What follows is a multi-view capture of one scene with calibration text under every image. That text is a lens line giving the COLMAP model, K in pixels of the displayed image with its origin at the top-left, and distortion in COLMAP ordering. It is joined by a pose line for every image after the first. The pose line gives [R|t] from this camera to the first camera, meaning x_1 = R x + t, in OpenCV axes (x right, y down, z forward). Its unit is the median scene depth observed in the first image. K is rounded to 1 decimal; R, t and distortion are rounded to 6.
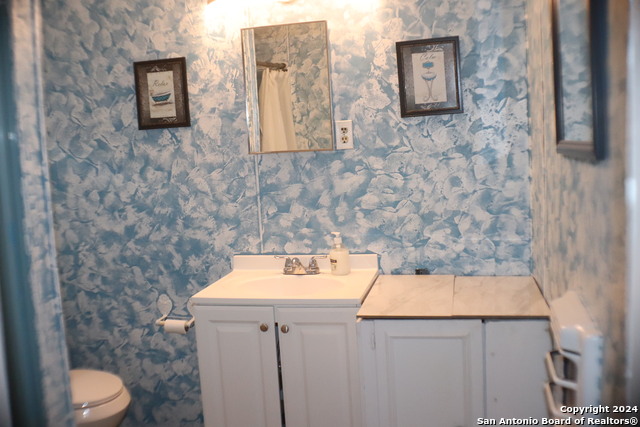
lens RADIAL K [[645.8, 0, 320.0], [0, 645.8, 213.5], [0, 0, 1]] dist [-0.134971, -0.019085]
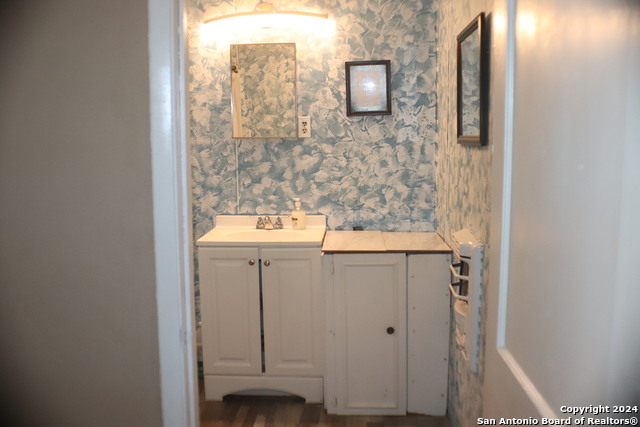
lens RADIAL K [[645.8, 0, 320.0], [0, 645.8, 213.5], [0, 0, 1]] dist [-0.134971, -0.019085]
pose [[0.986046, 0.020625, 0.165191, -0.154501], [-0.021886, 0.999744, 0.005817, 0.053297], [-0.165029, -0.009351, 0.986244, -0.359654]]
